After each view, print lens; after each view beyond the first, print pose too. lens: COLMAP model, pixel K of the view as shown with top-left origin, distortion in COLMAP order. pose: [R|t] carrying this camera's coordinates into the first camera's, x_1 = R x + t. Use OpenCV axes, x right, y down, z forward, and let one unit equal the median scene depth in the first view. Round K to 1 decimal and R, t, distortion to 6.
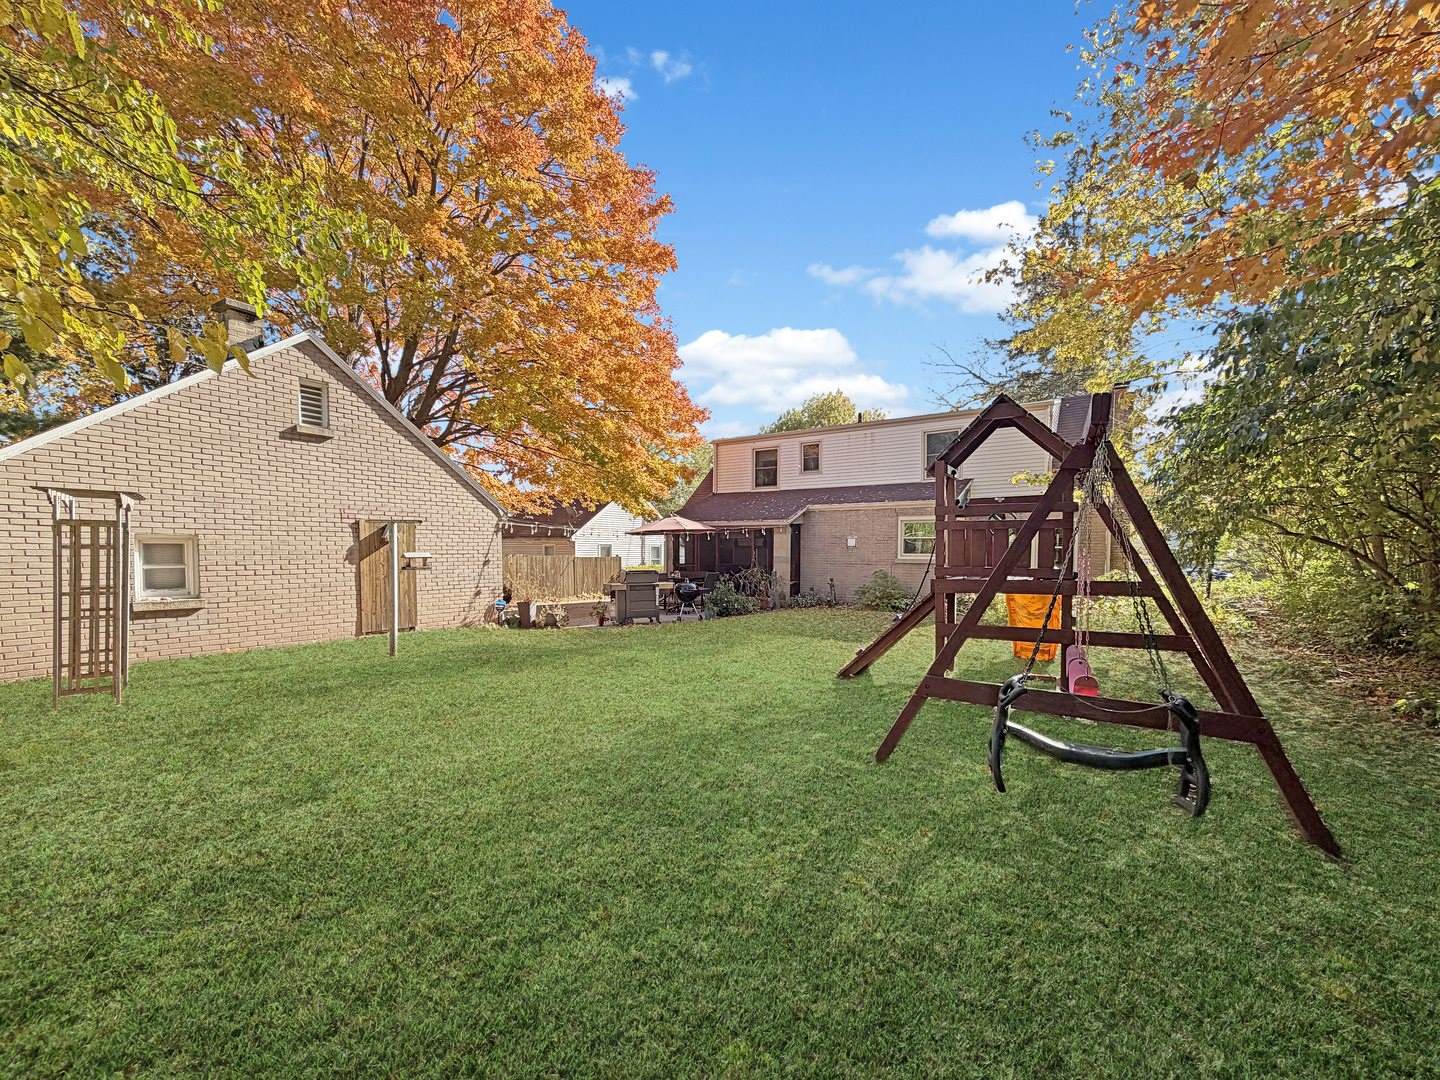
lens RADIAL K [[610.0, 0, 722.3], [0, 610.0, 530.7], [0, 0, 1]] dist [0.001128, 0.000275]
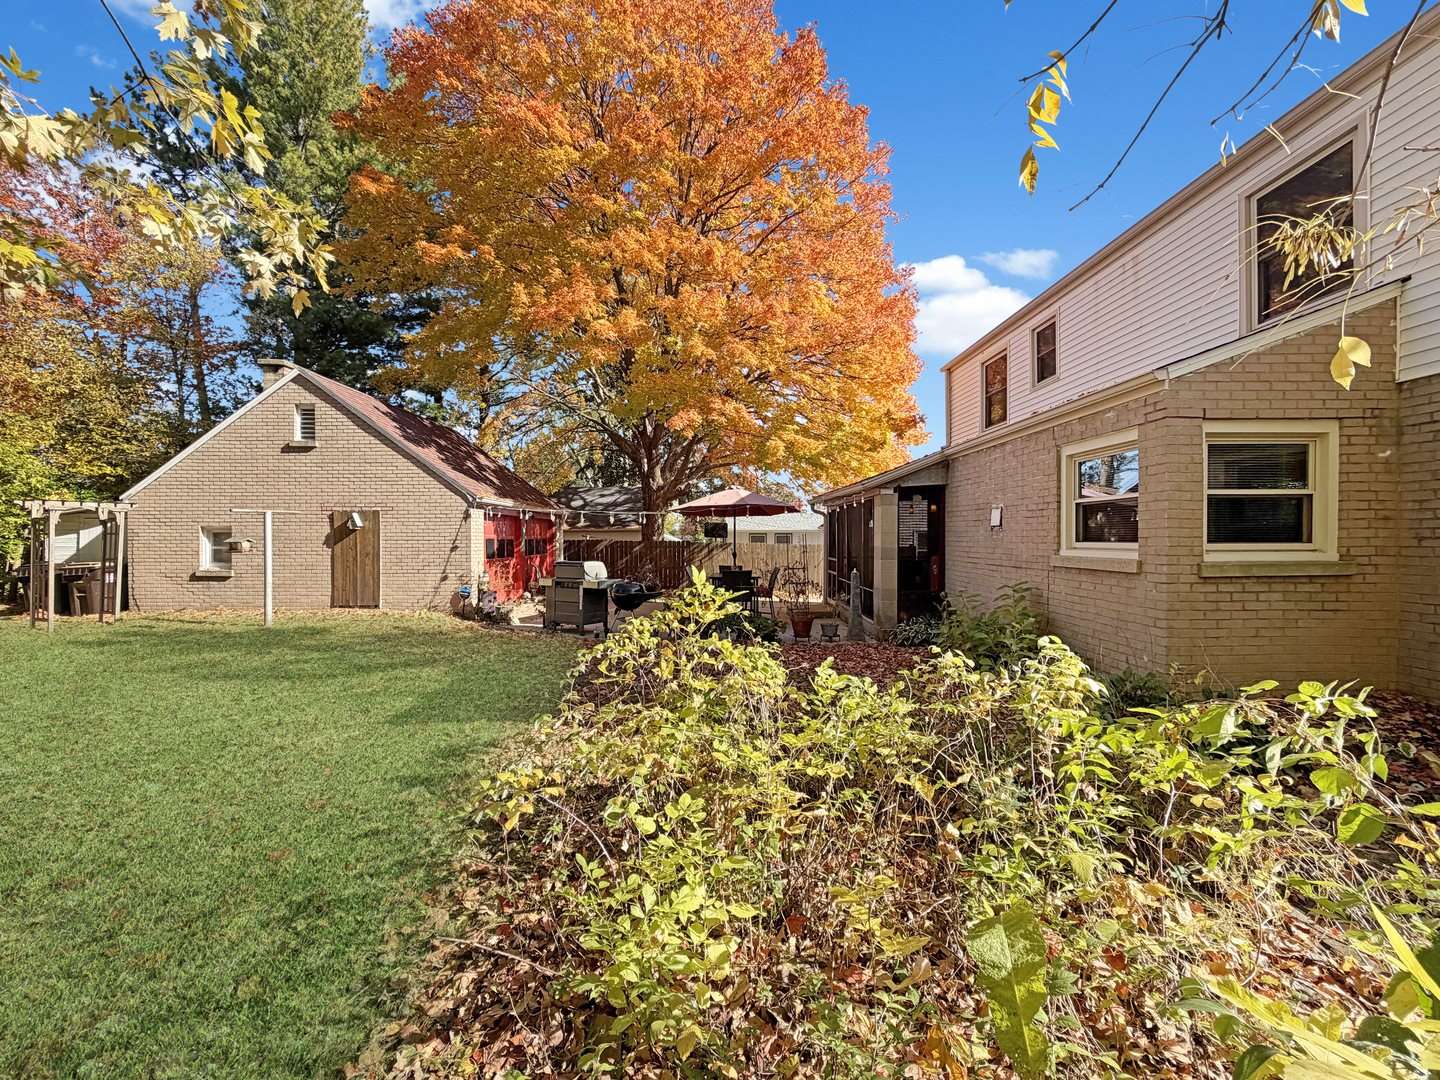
lens RADIAL K [[610.0, 0, 722.3], [0, 610.0, 530.7], [0, 0, 1]] dist [0.001128, 0.000275]
pose [[0.552329, -0.017590, -0.833441, 0.819092], [0.029179, 0.999573, -0.001759, 0.043660], [0.833116, -0.023347, 0.552606, 0.947946]]
